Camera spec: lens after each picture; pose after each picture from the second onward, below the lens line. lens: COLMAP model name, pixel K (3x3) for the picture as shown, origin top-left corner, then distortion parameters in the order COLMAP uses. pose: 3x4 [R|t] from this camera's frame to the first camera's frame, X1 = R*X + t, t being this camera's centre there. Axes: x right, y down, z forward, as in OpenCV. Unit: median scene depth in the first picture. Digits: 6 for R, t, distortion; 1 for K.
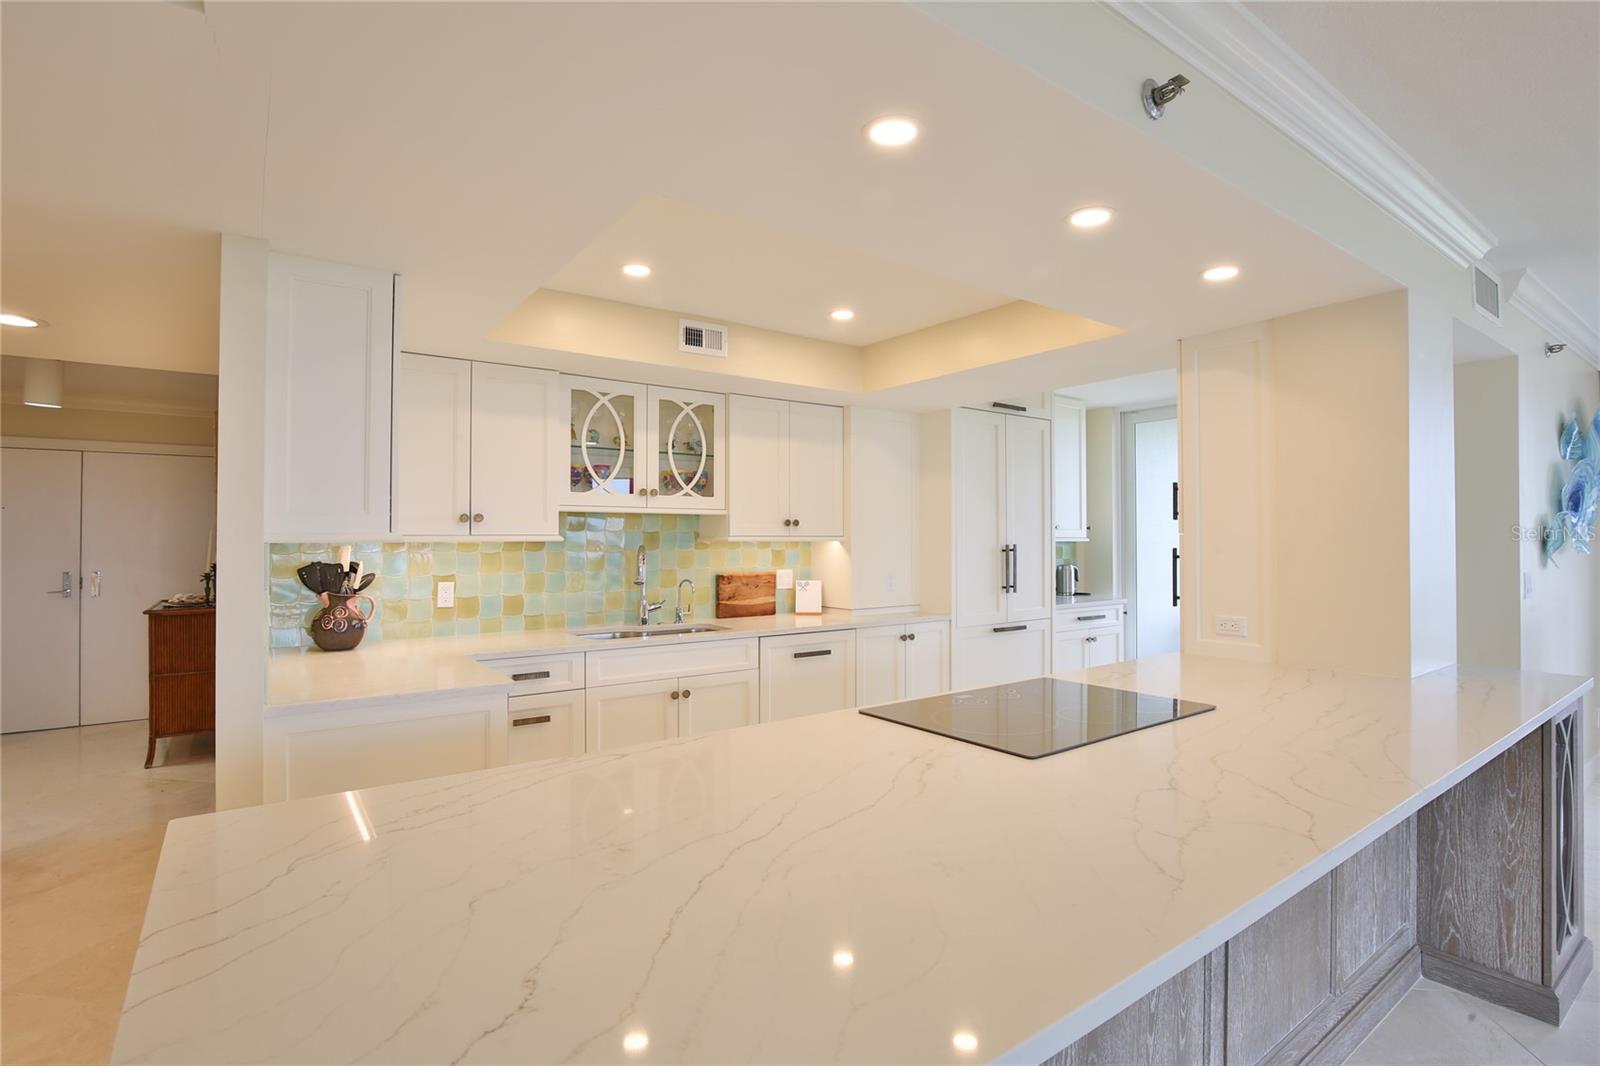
lens RADIAL K [[770.6, 0, 813.1], [0, 770.6, 530.5], [0, 0, 1]] dist [-0.019985, 0.001149]
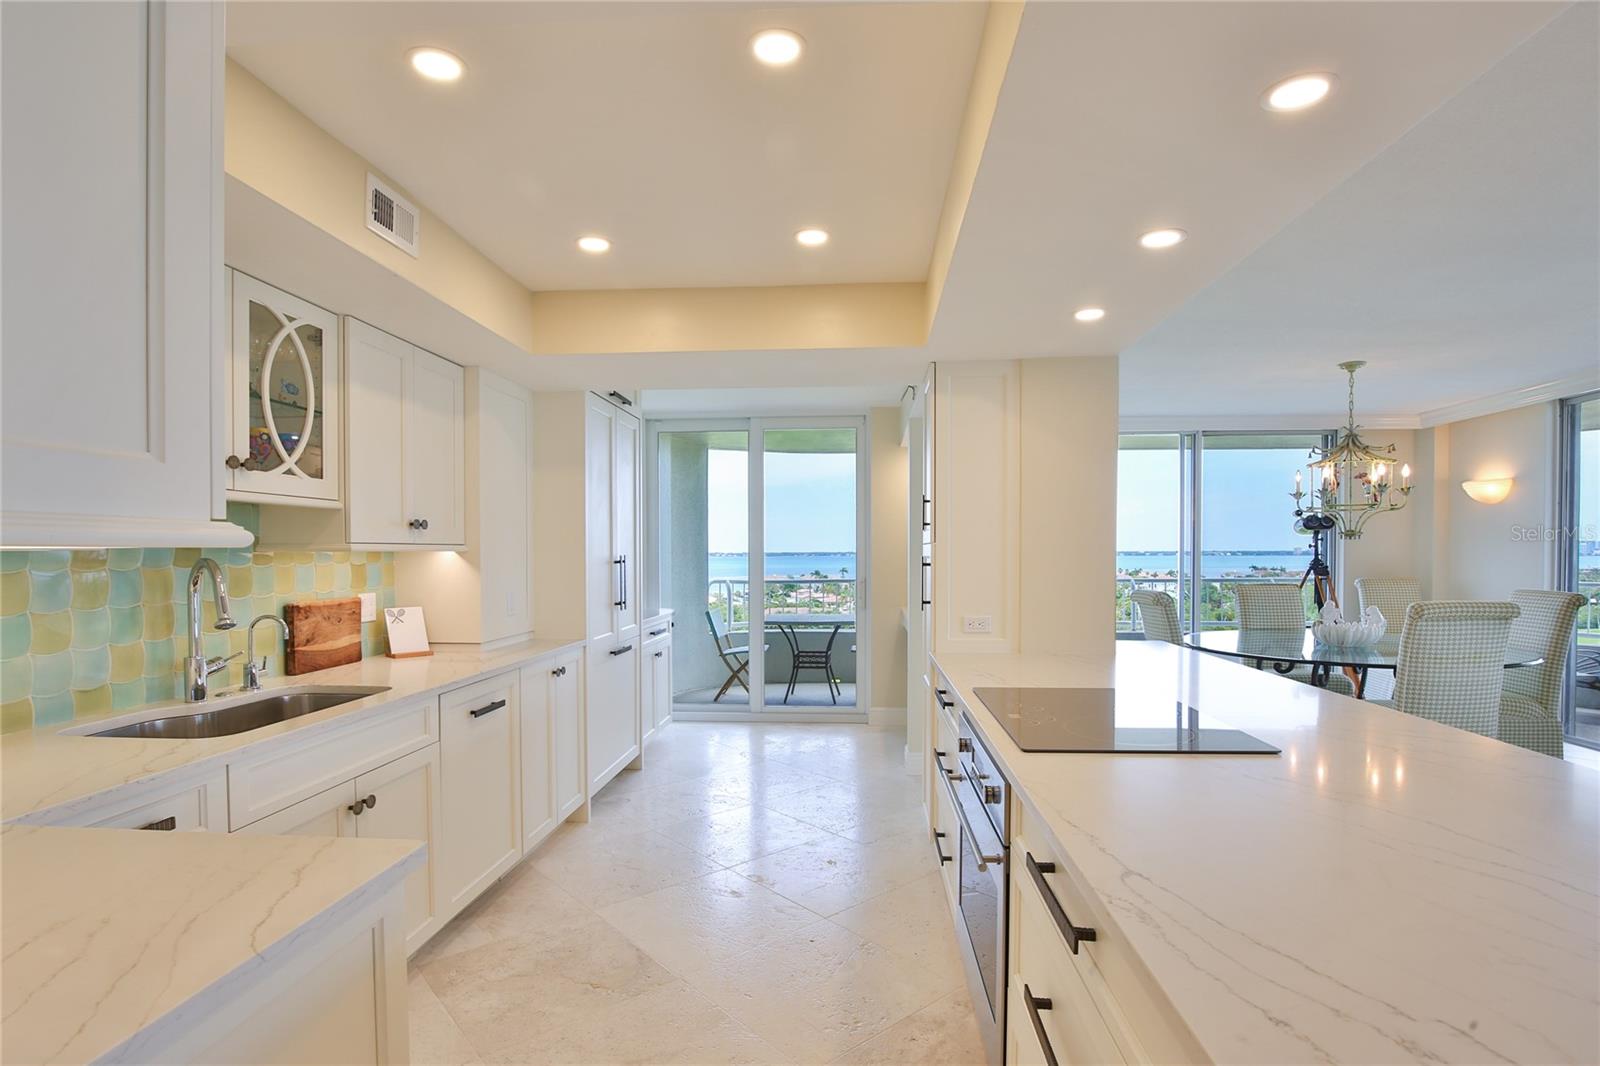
lens RADIAL K [[792.9, 0, 800.5], [0, 792.9, 566.0], [0, 0, 1]] dist [-0.034392, 0.000970]
pose [[0.654551, -0.014403, 0.755880, -0.360674], [-0.007518, 0.999645, 0.025558, 0.007305], [-0.755980, -0.022412, 0.654211, 0.305737]]
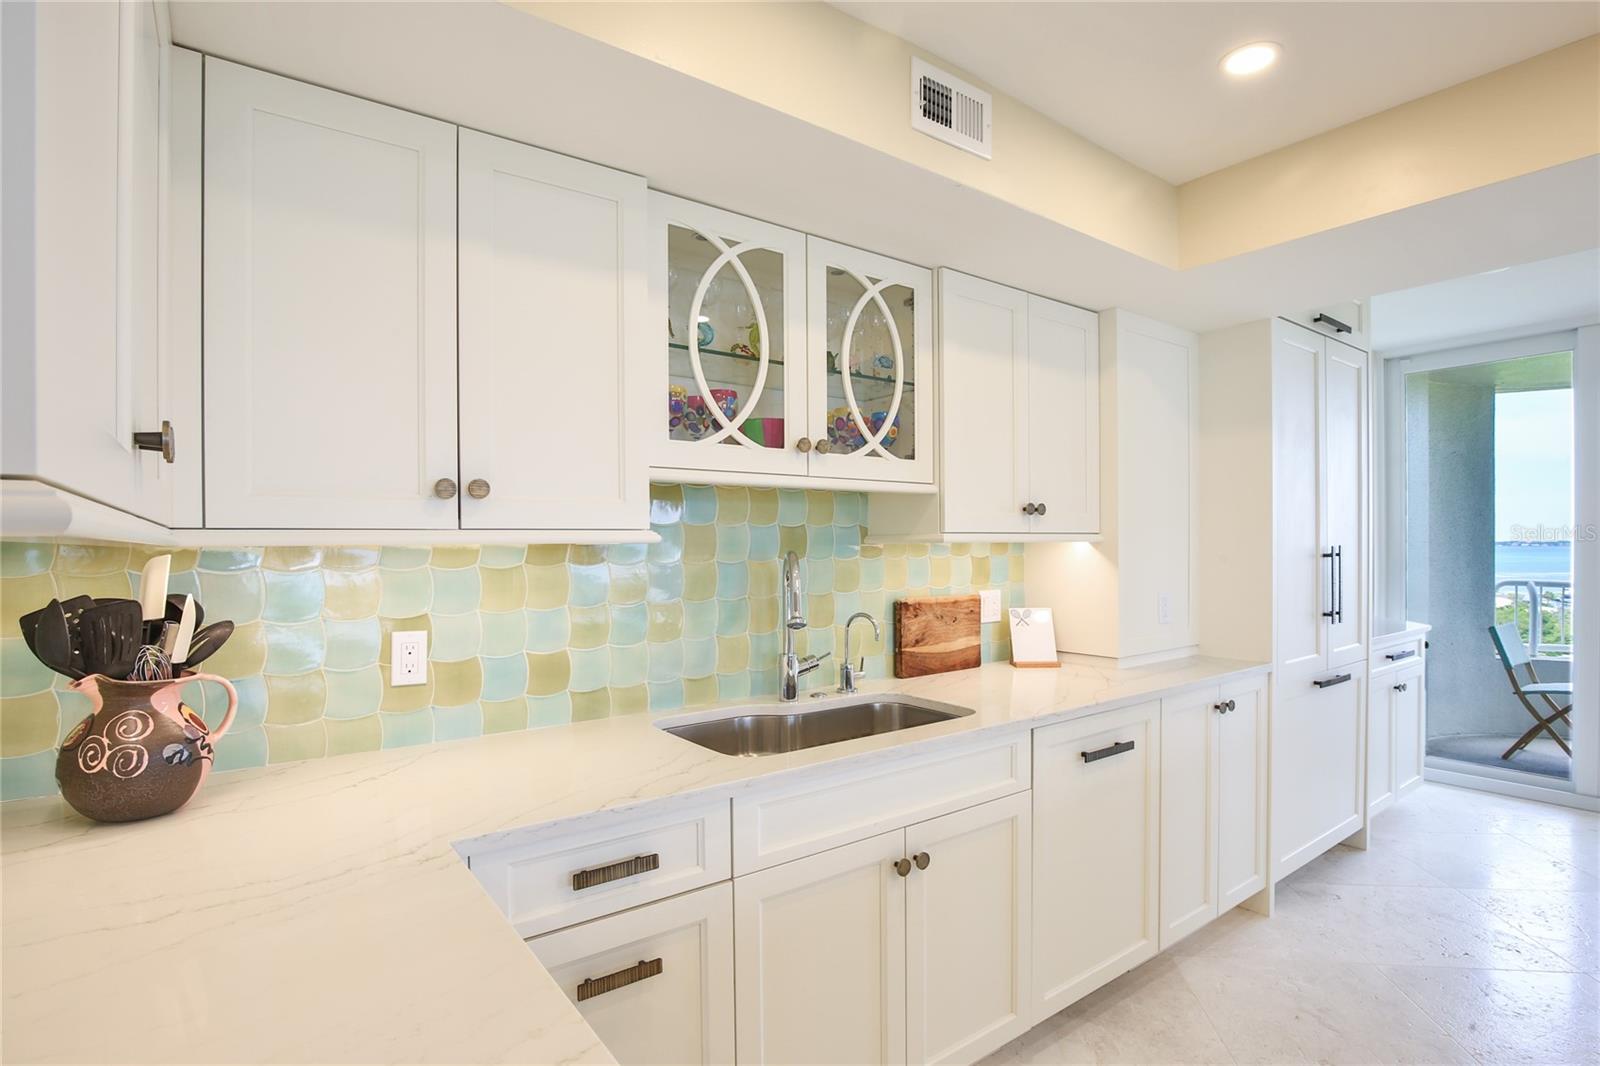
lens RADIAL K [[783.0, 0, 821.0], [0, 783.0, 554.5], [0, 0, 1]] dist [-0.032340, 0.006337]
pose [[0.999835, -0.007085, 0.016726, -0.208183], [0.006692, 0.999703, 0.023448, 0.009350], [-0.016887, -0.023332, 0.999585, 0.463803]]
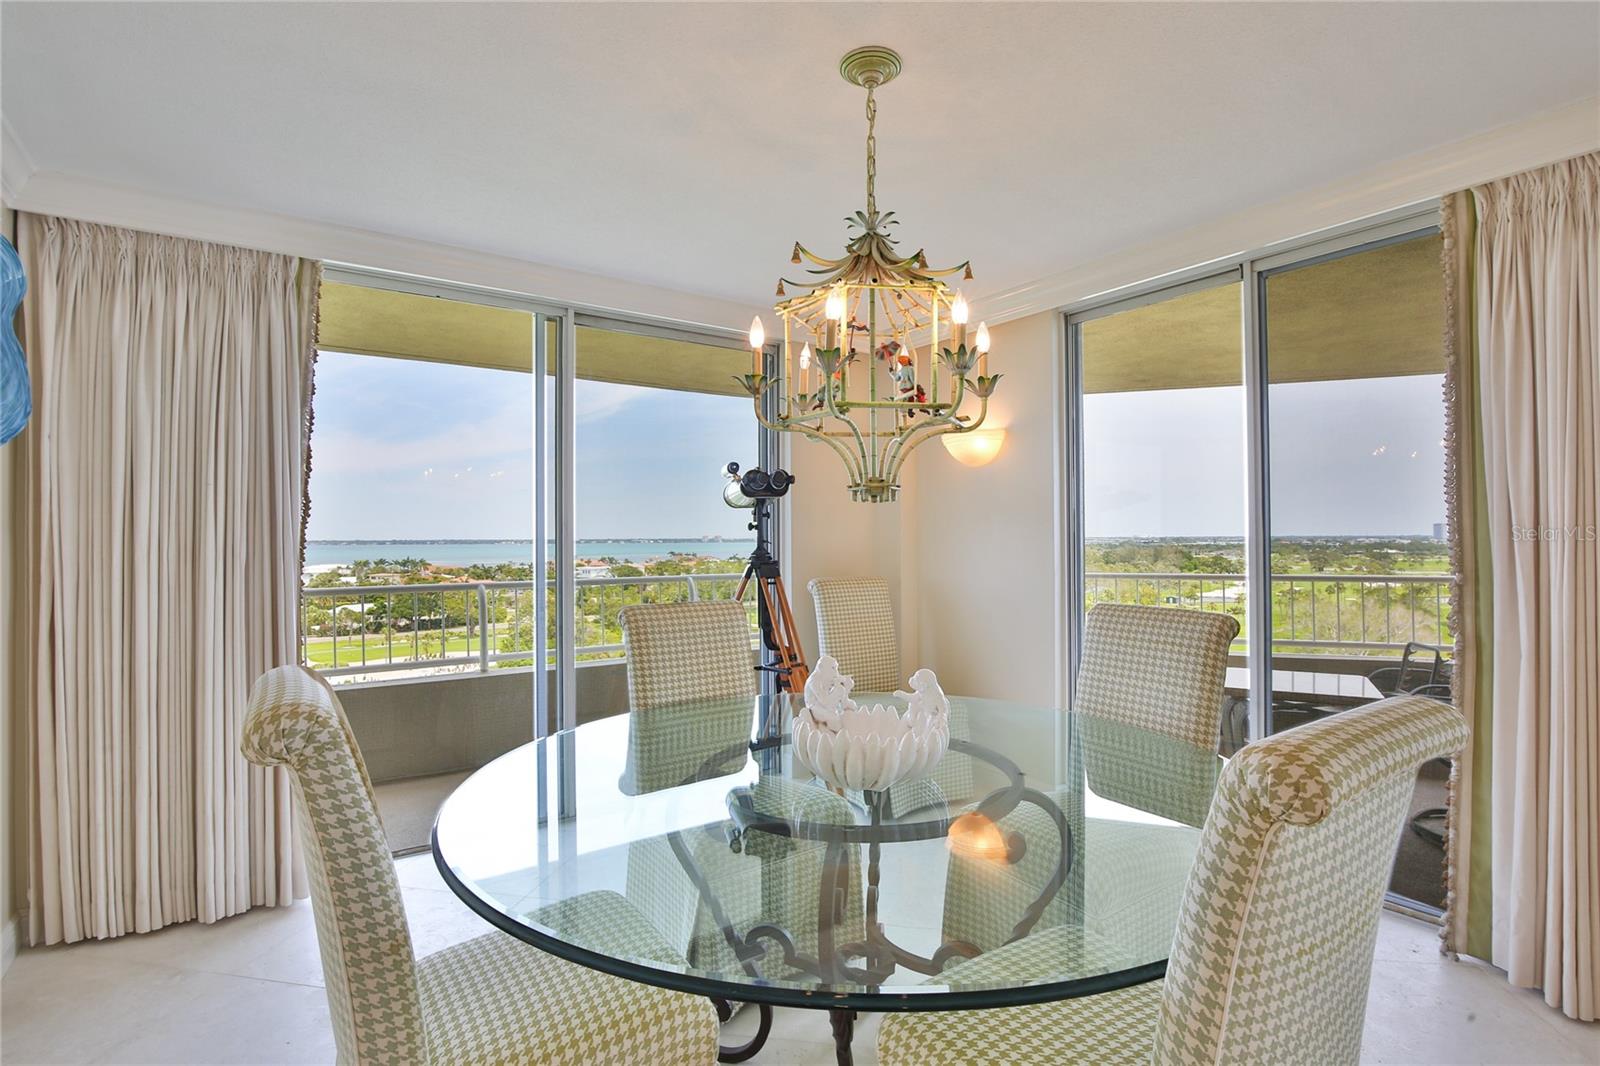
lens RADIAL K [[783.0, 0, 821.0], [0, 783.0, 554.5], [0, 0, 1]] dist [-0.032340, 0.006337]
pose [[0.001242, -0.019873, 0.999802, 0.580903], [-0.010127, 0.999751, 0.019885, 0.012921], [-0.999948, -0.010150, 0.001041, 0.474937]]
